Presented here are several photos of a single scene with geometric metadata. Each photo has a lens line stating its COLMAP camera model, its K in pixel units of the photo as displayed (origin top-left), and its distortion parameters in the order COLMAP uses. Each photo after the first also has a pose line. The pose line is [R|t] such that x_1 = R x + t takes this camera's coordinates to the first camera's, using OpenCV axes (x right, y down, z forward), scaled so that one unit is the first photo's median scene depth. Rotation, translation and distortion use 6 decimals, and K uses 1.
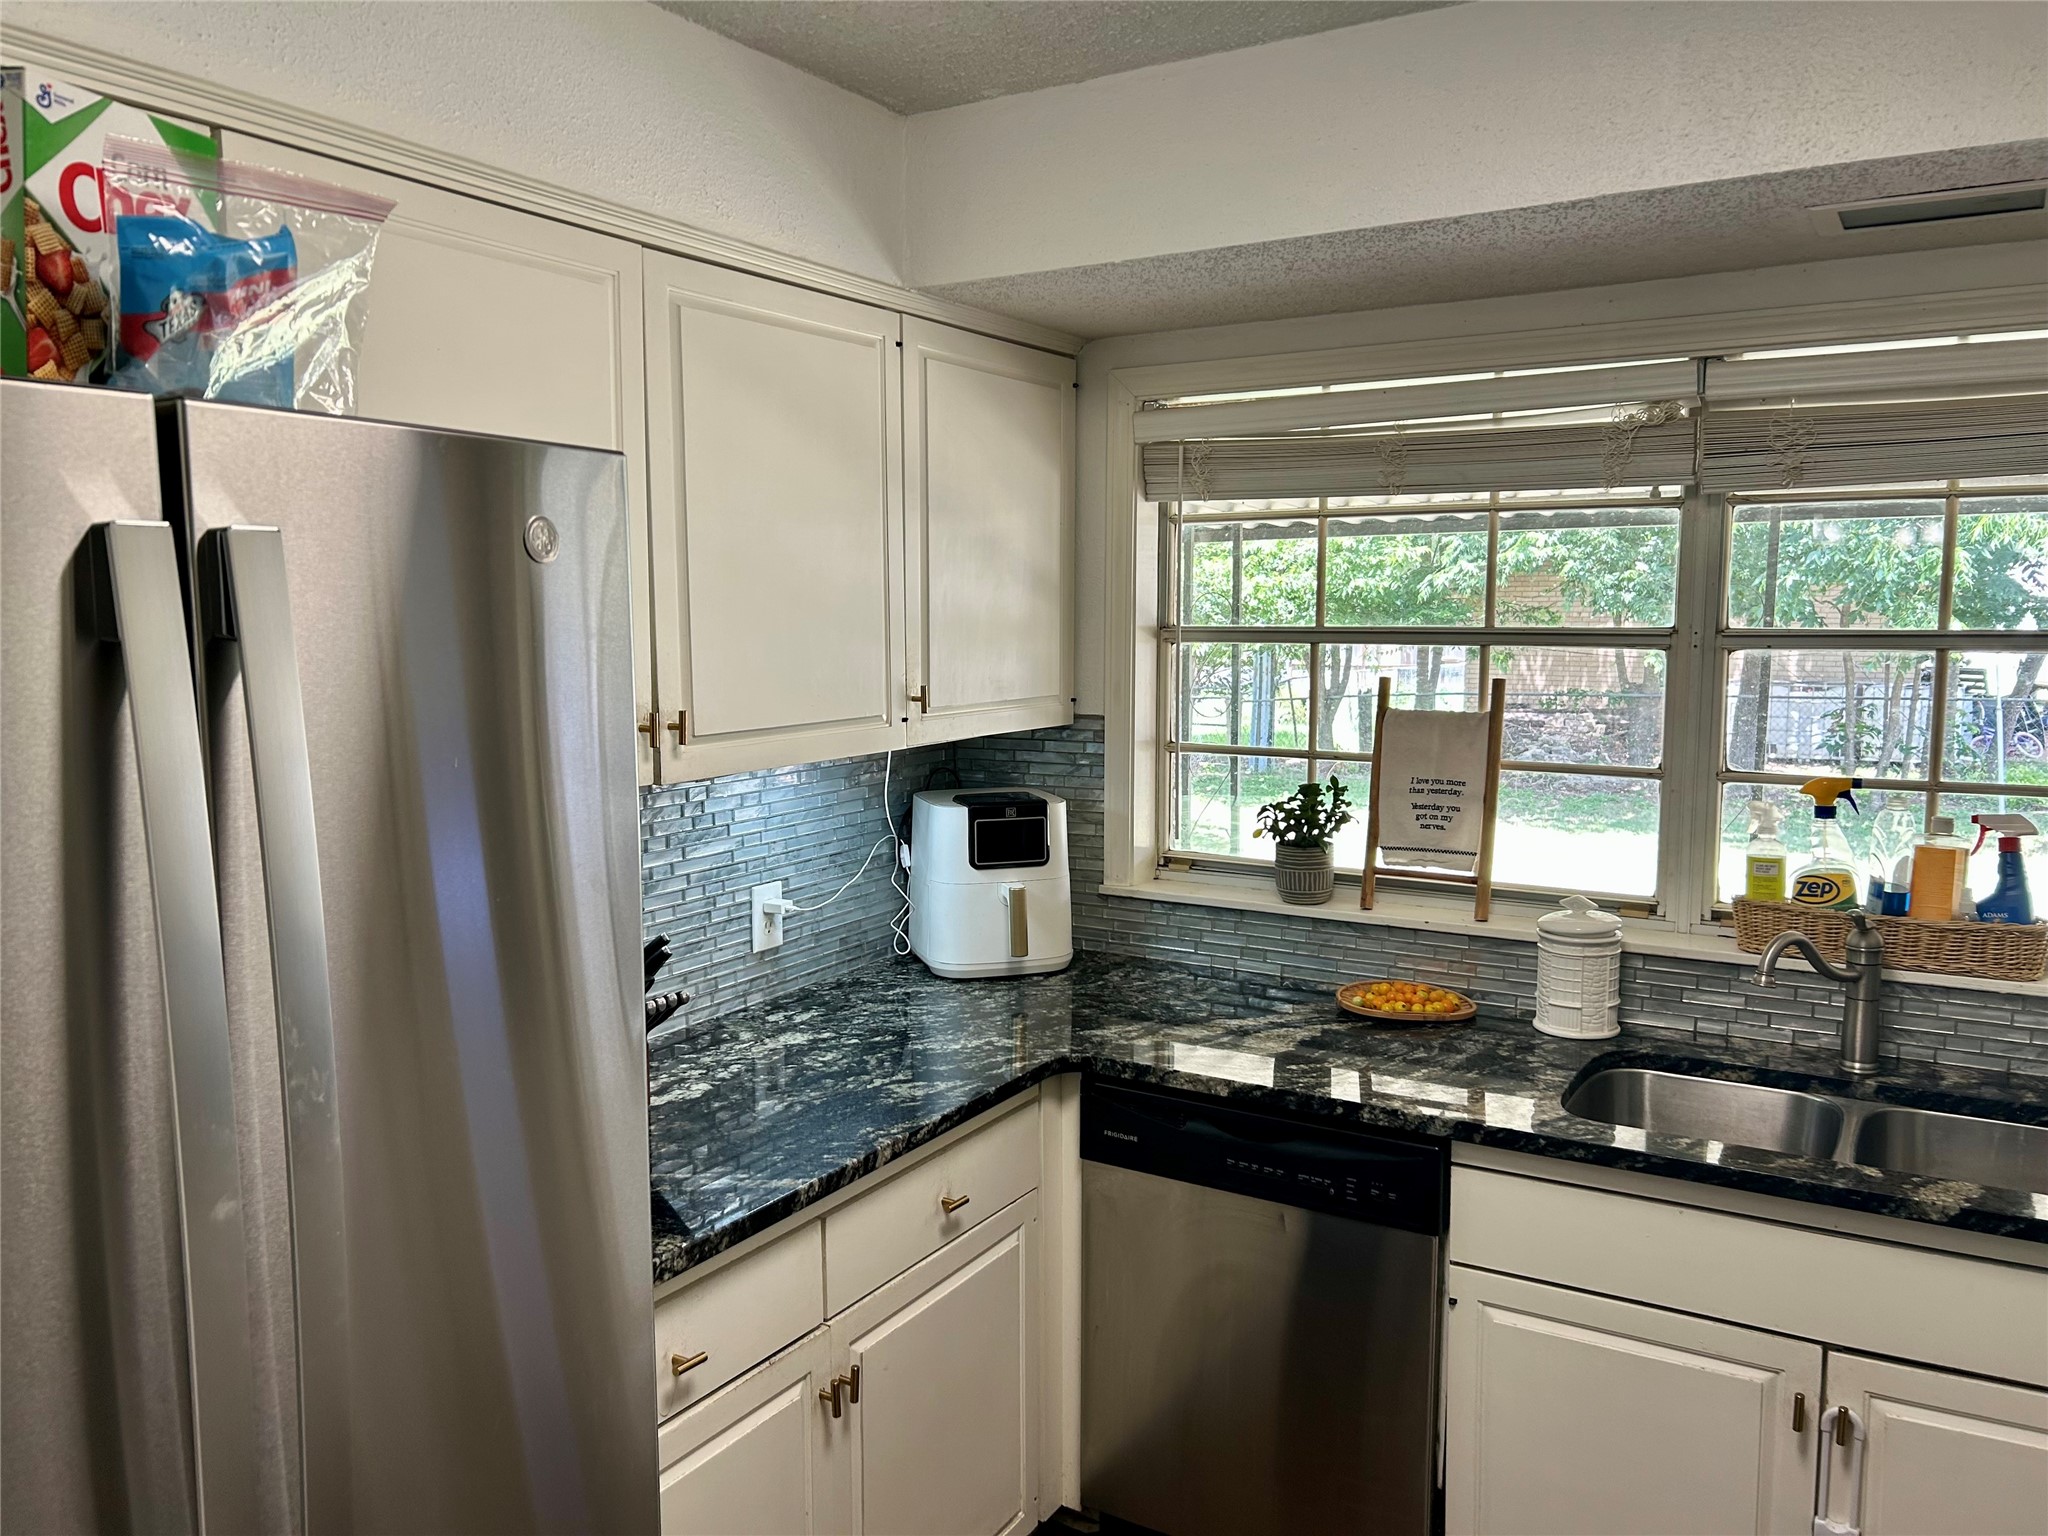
lens RADIAL K [[1547.7, 0, 1026.1], [0, 1547.7, 772.8], [0, 0, 1]] dist [0.084396, -0.084766]
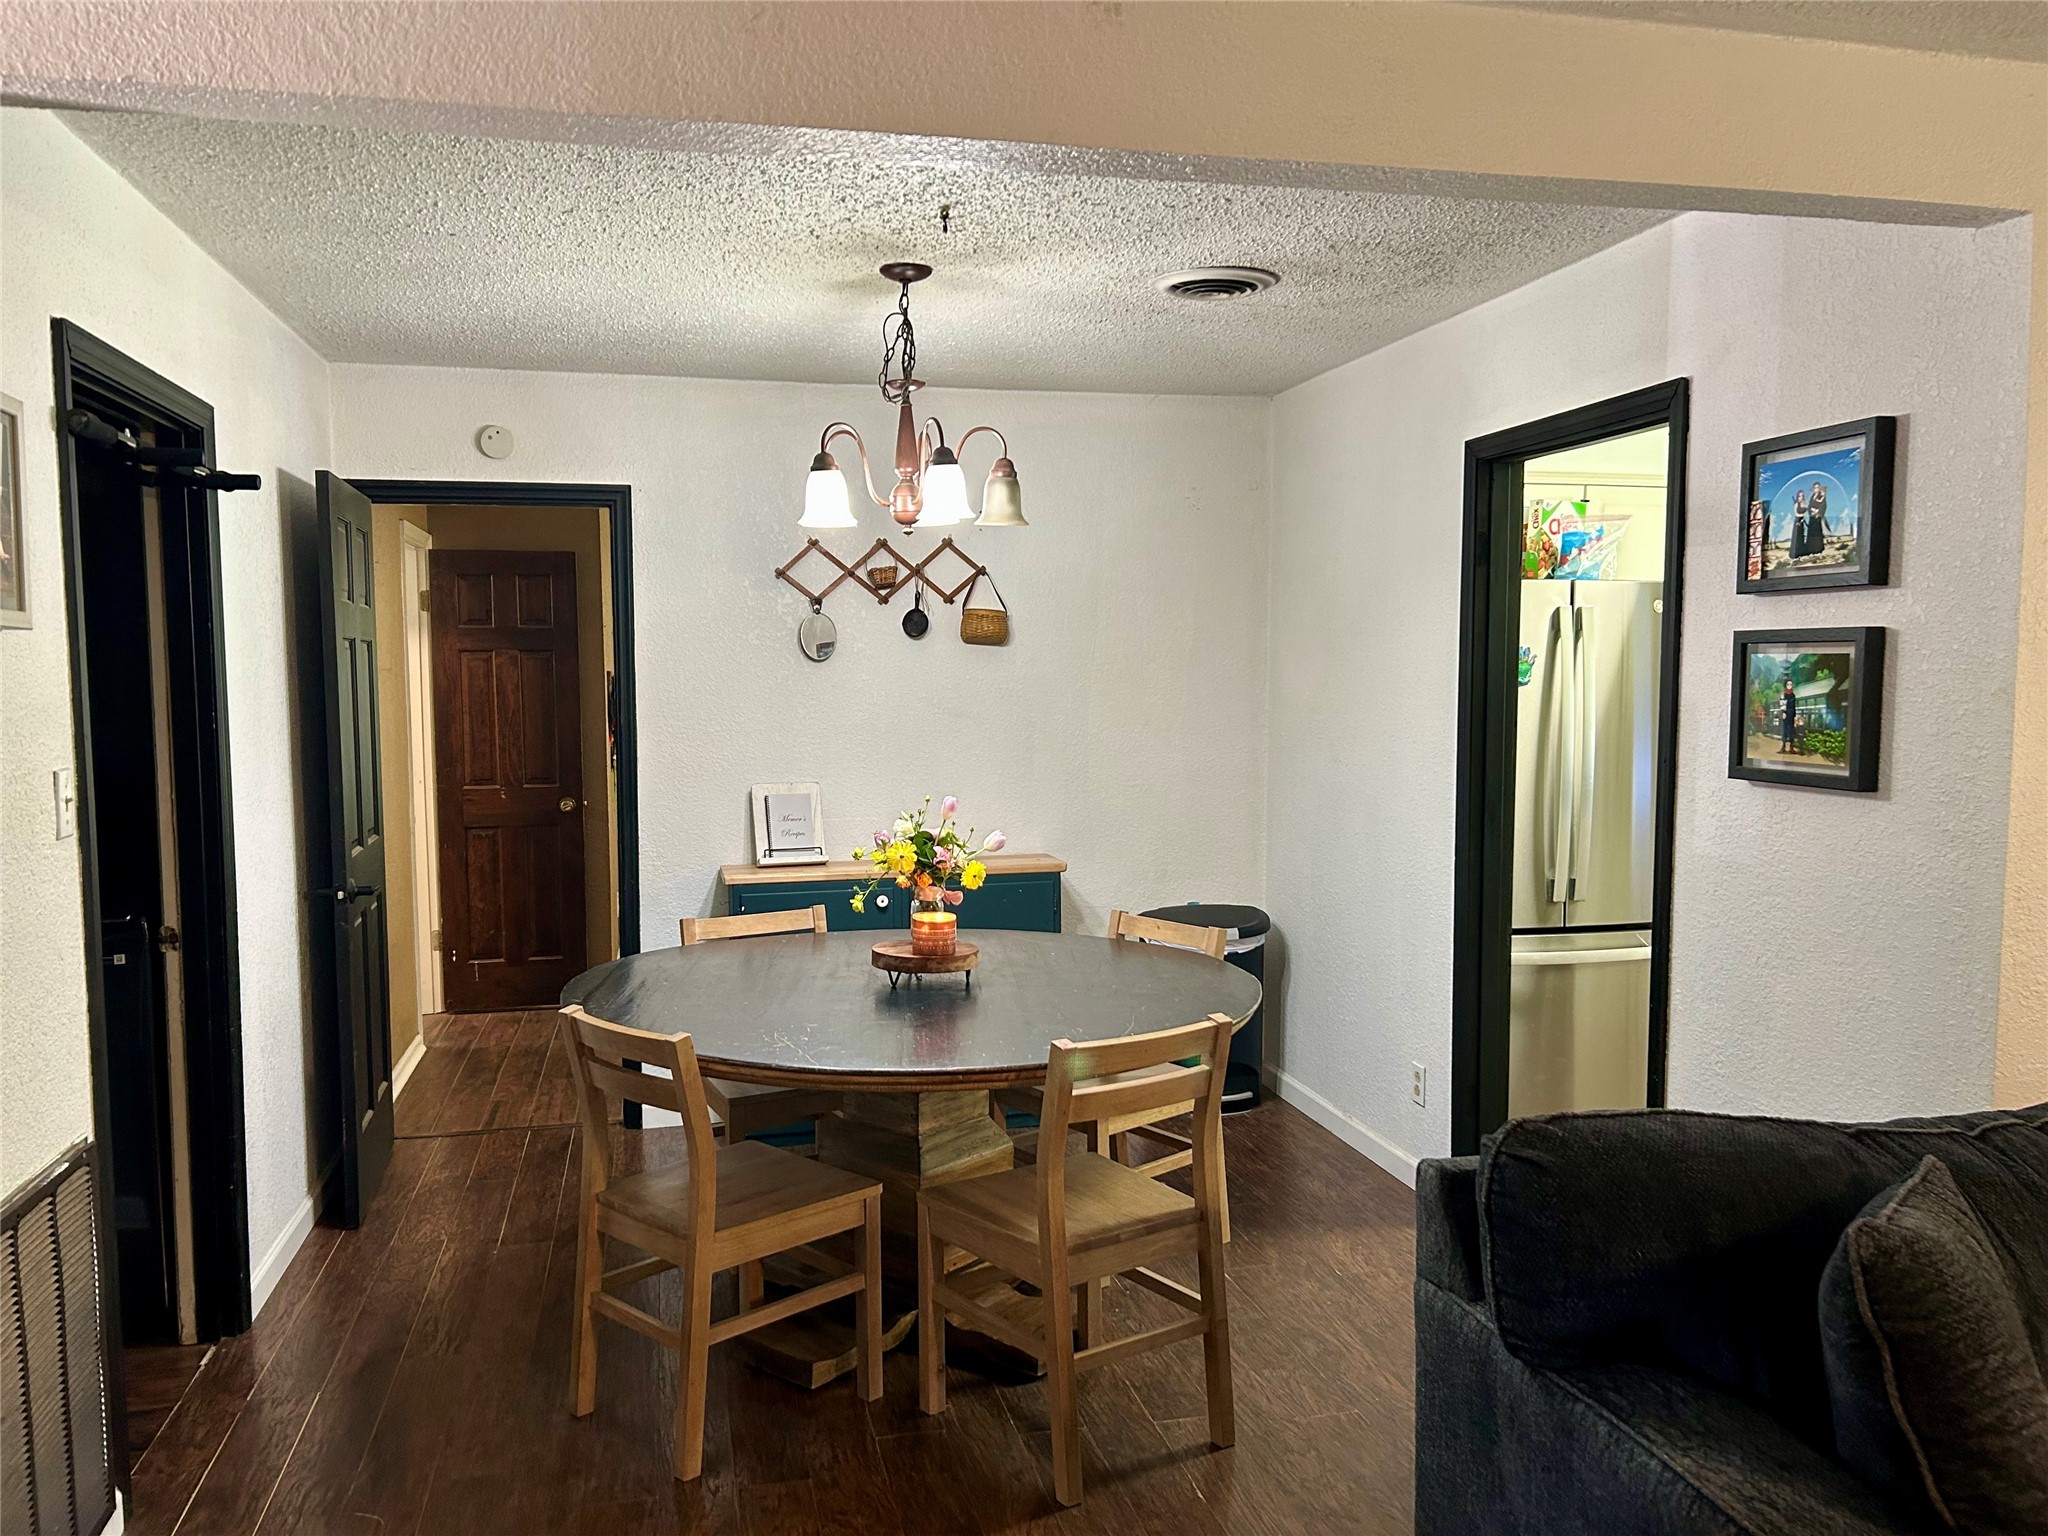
lens RADIAL K [[1547.7, 0, 1022.7], [0, 1547.7, 773.3], [0, 0, 1]] dist [0.084396, -0.084766]
pose [[0.704976, 0.059199, -0.706756, 1.367632], [-0.079653, 0.996814, 0.004042, 0.377655], [0.704744, 0.053446, 0.707446, -2.871066]]
